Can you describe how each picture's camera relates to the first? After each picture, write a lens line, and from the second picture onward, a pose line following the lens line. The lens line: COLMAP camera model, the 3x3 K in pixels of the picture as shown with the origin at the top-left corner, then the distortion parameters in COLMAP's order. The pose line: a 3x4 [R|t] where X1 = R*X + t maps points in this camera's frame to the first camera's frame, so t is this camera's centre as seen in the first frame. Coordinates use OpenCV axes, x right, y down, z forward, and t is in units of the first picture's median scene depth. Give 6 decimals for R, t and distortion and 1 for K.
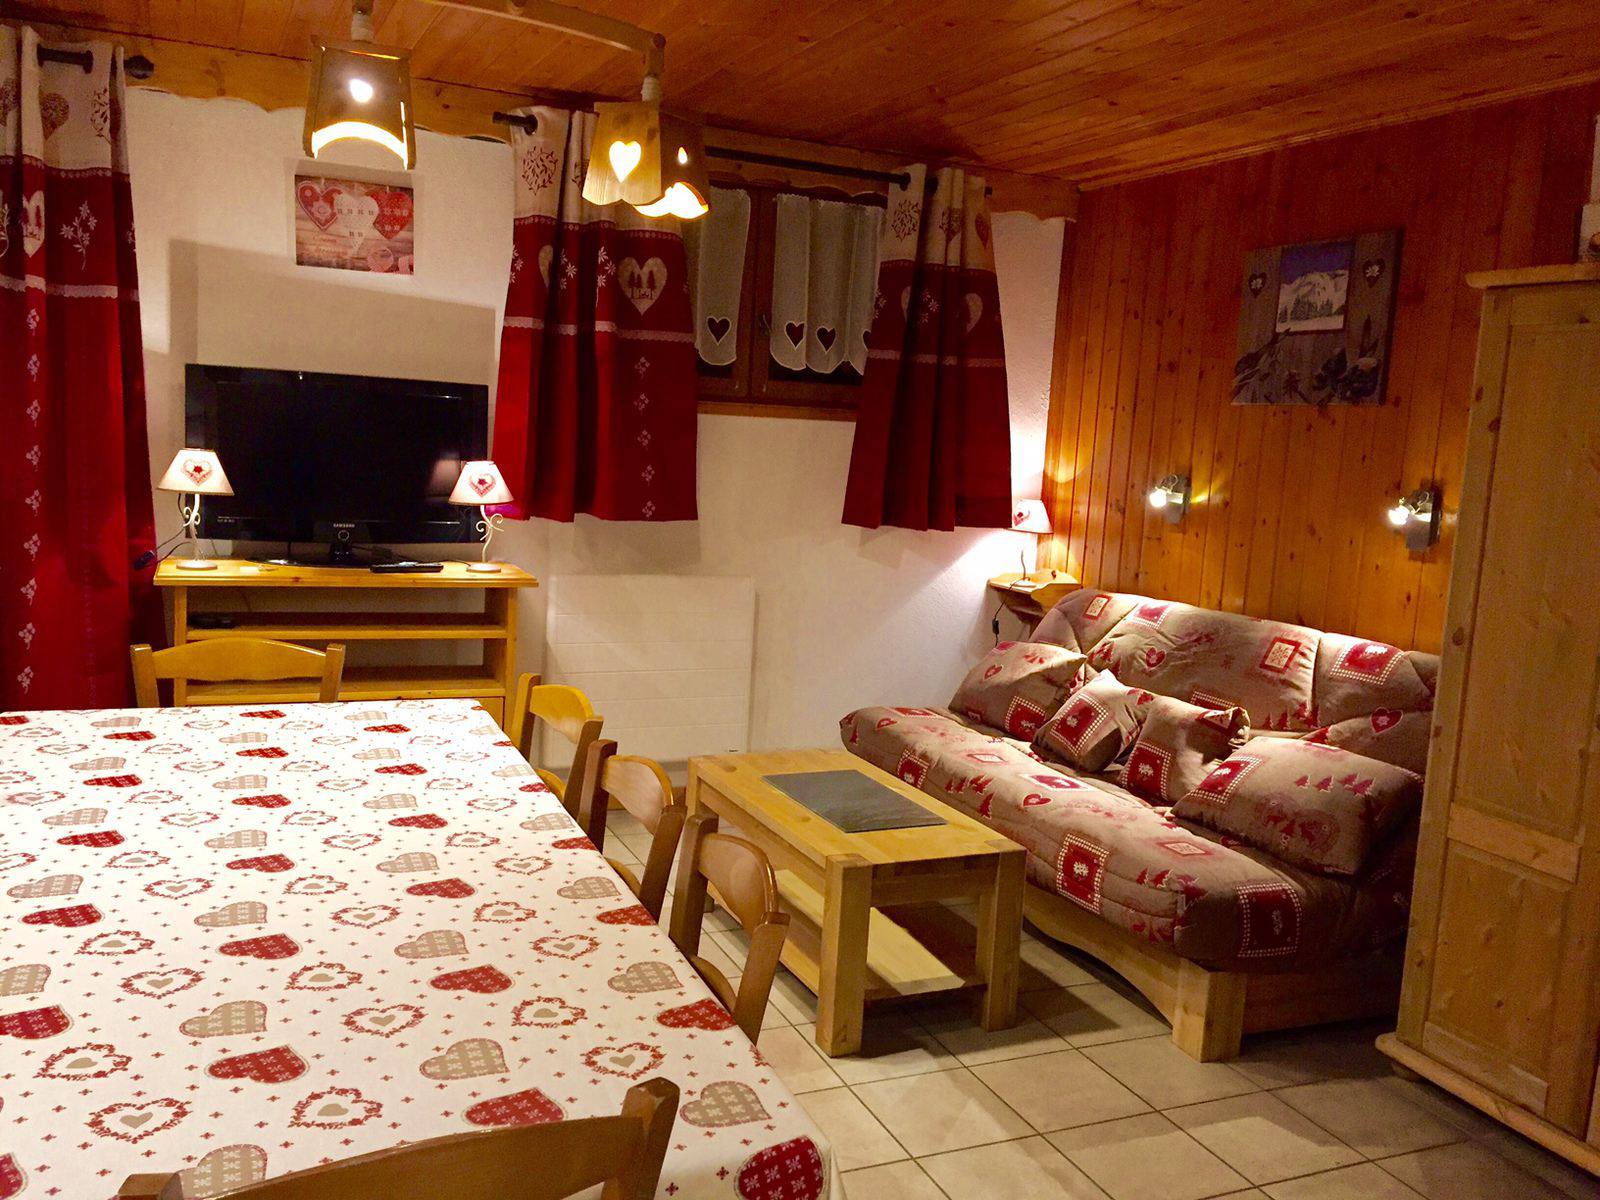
lens RADIAL K [[1336.9, 0, 811.6], [0, 1336.9, 605.9], [0, 0, 1]] dist [0.094583, -0.120394]
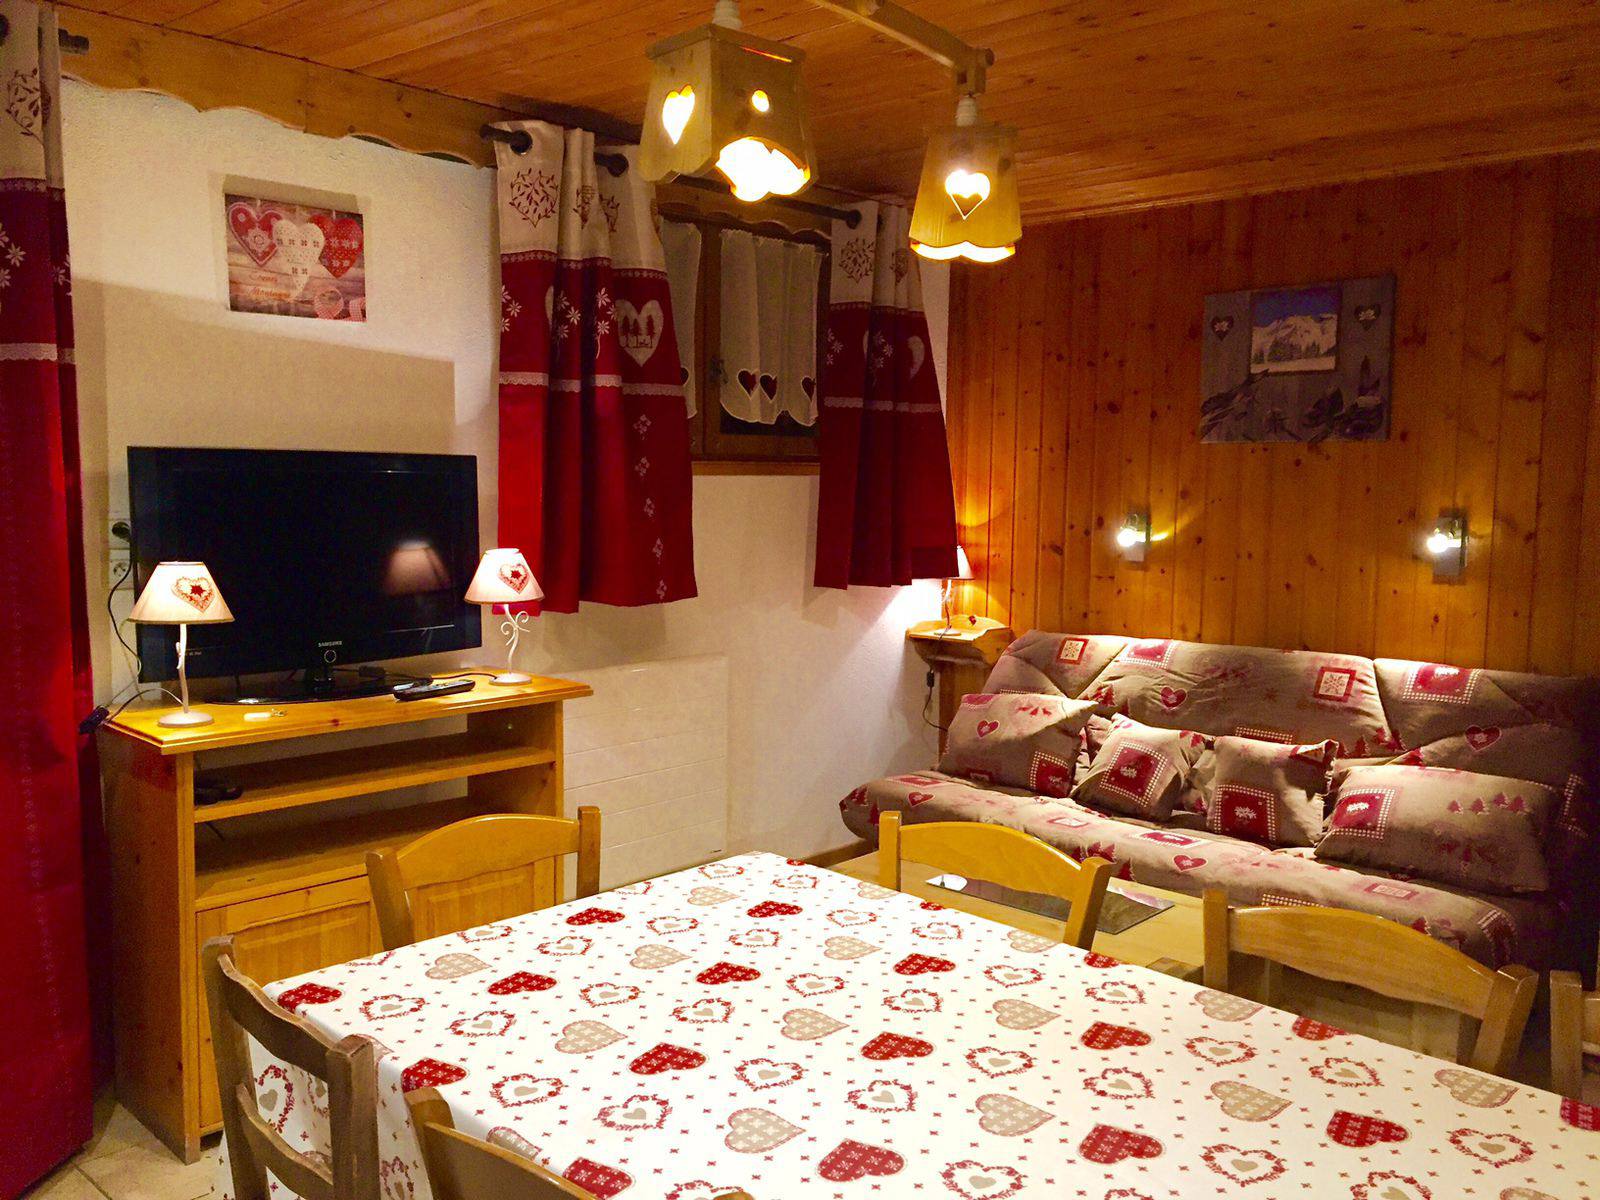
lens RADIAL K [[1336.9, 0, 811.6], [0, 1336.9, 605.9], [0, 0, 1]] dist [0.094583, -0.120394]
pose [[0.922765, -0.084514, 0.375982, -0.381409], [0.092387, 0.995719, -0.002925, -0.053488], [-0.374126, 0.037435, 0.926622, 0.175368]]
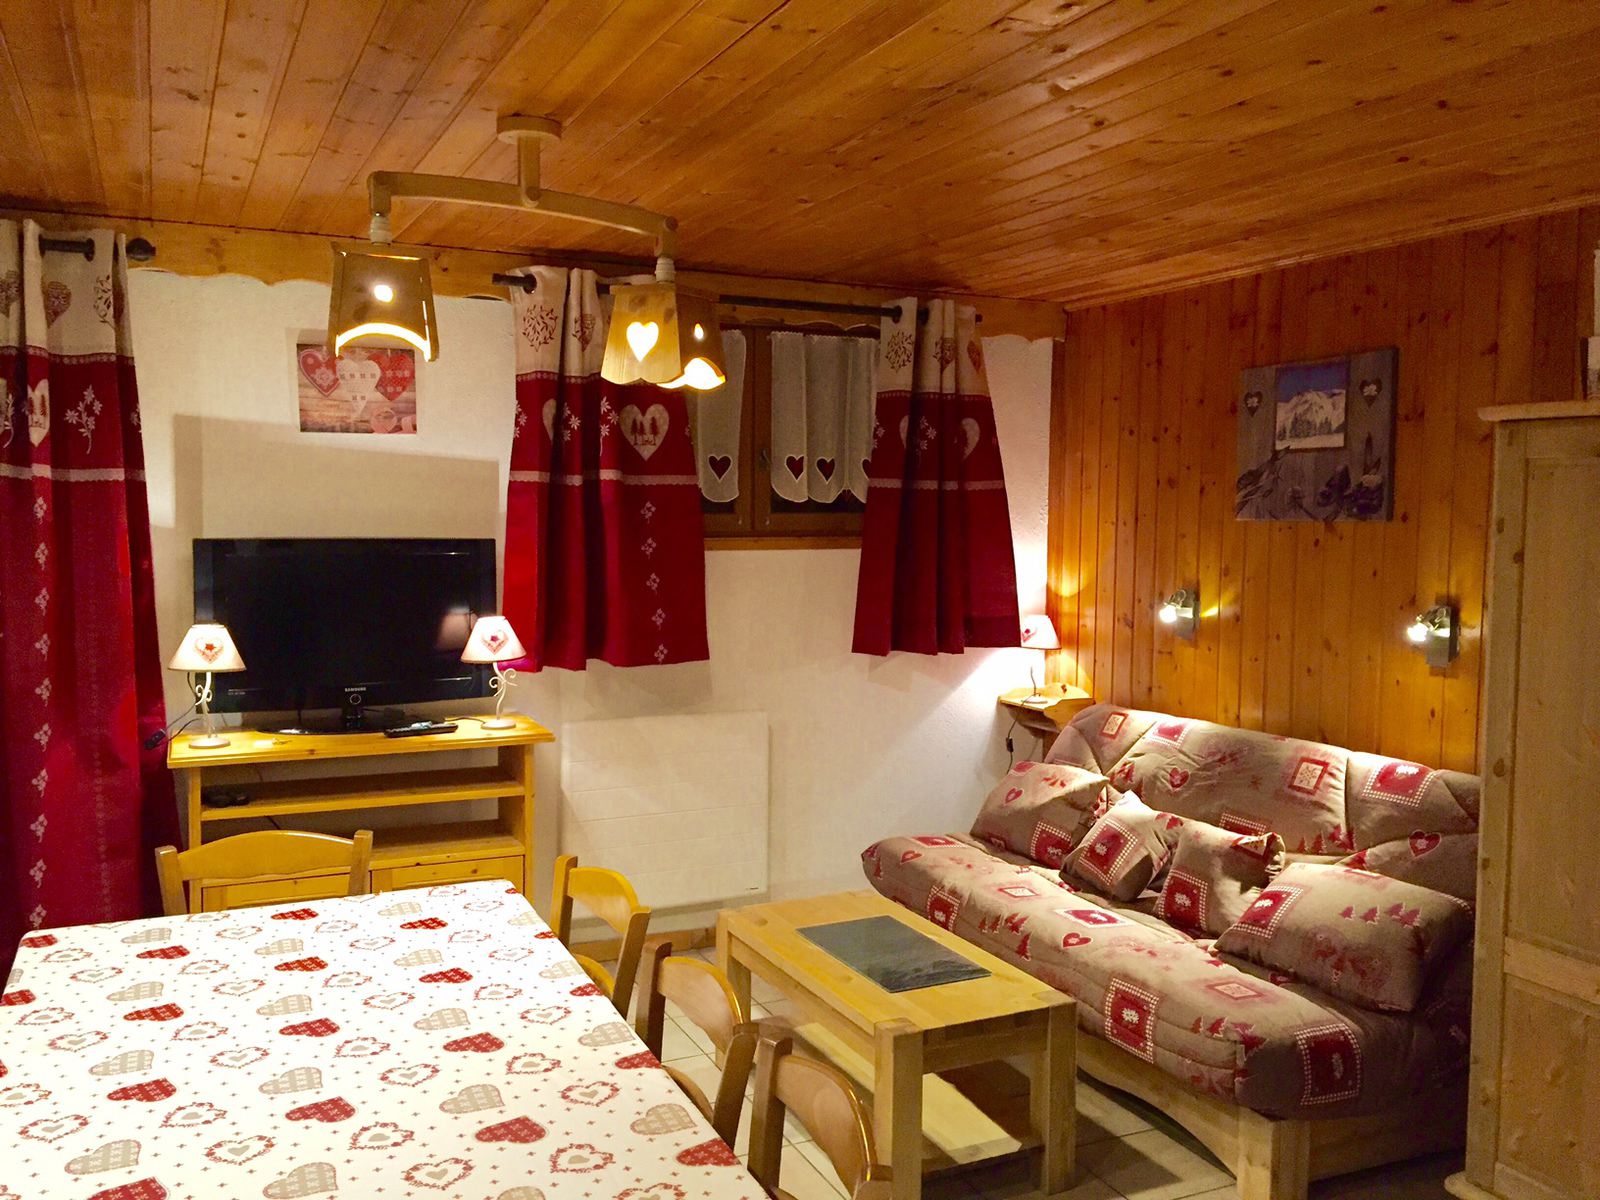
lens RADIAL K [[1338.7, 0, 811.8], [0, 1338.7, 609.7], [0, 0, 1]] dist [0.094159, -0.119223]
pose [[0.998580, -0.050515, 0.016943, -0.026407], [0.051421, 0.996981, -0.058180, -0.043101], [-0.013953, 0.058968, 0.998162, 0.004043]]
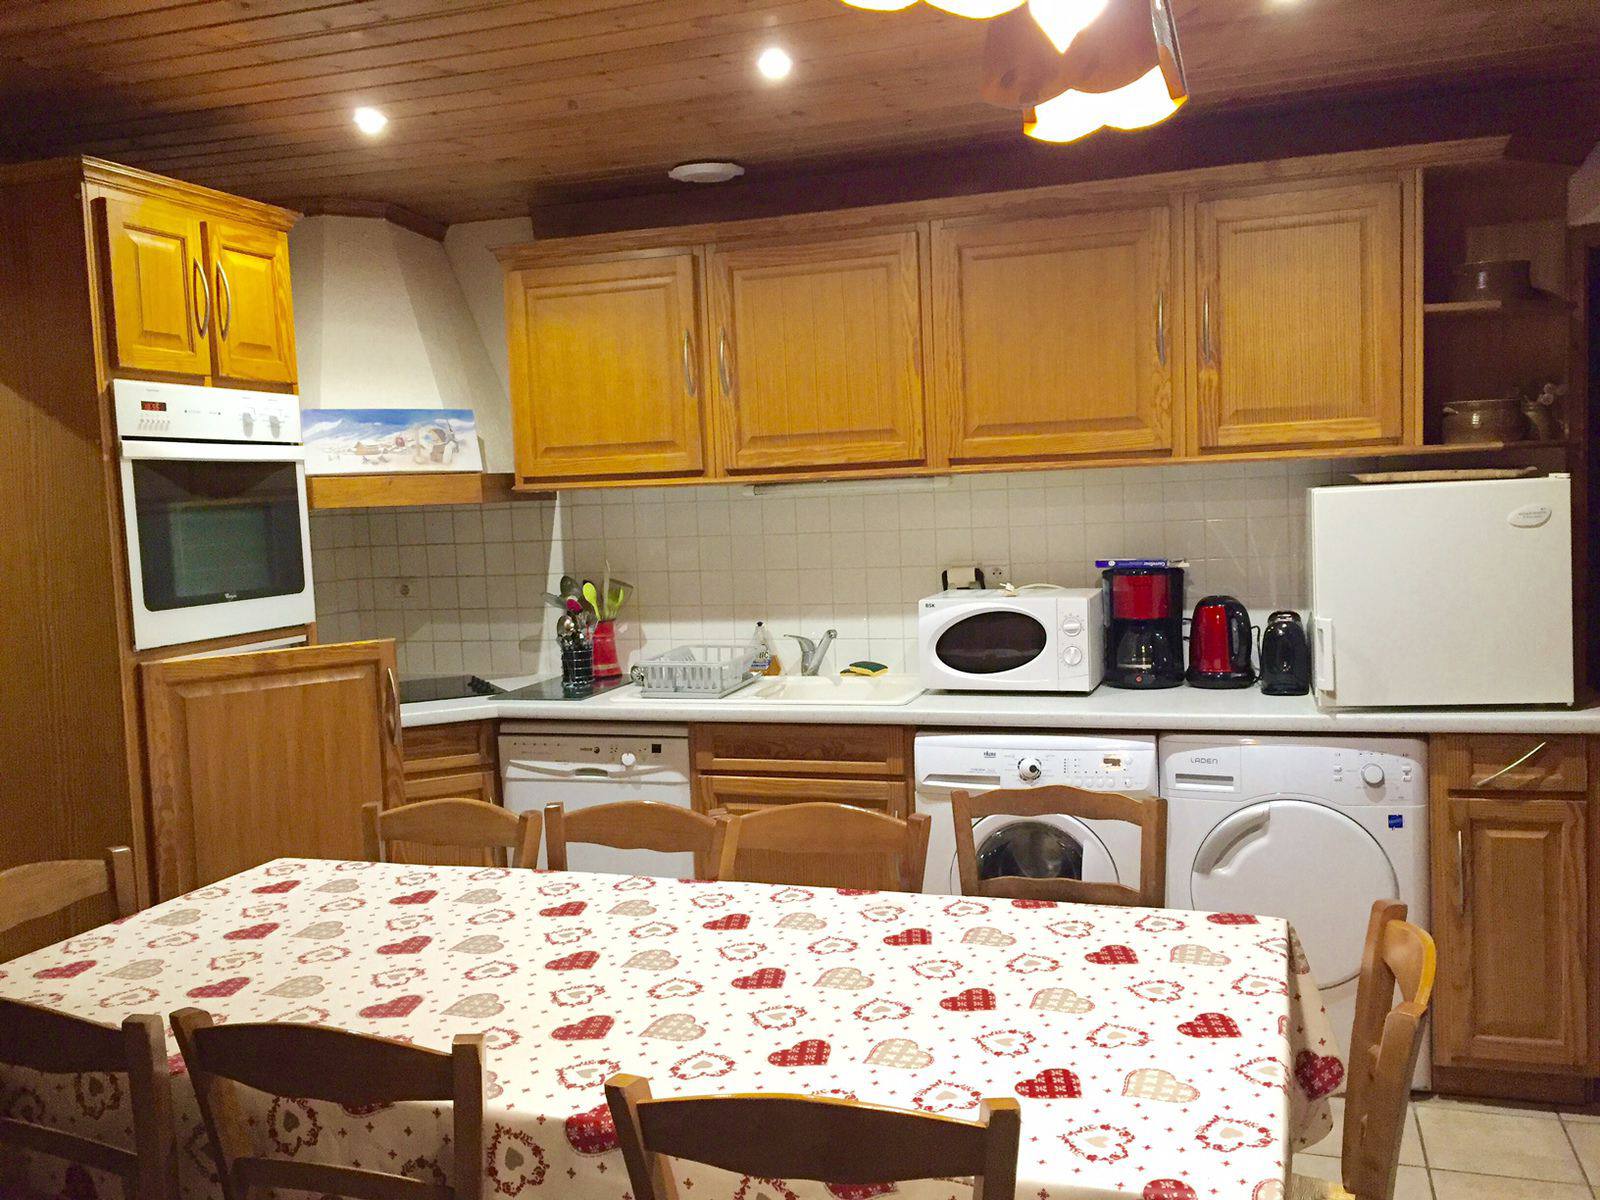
lens RADIAL K [[1336.9, 0, 811.6], [0, 1336.9, 605.9], [0, 0, 1]] dist [0.094583, -0.120394]
pose [[-0.678710, 0.027229, -0.733902, 0.116754], [-0.101427, 0.986261, 0.130391, -0.117771], [0.727369, 0.162936, -0.666623, 0.851995]]
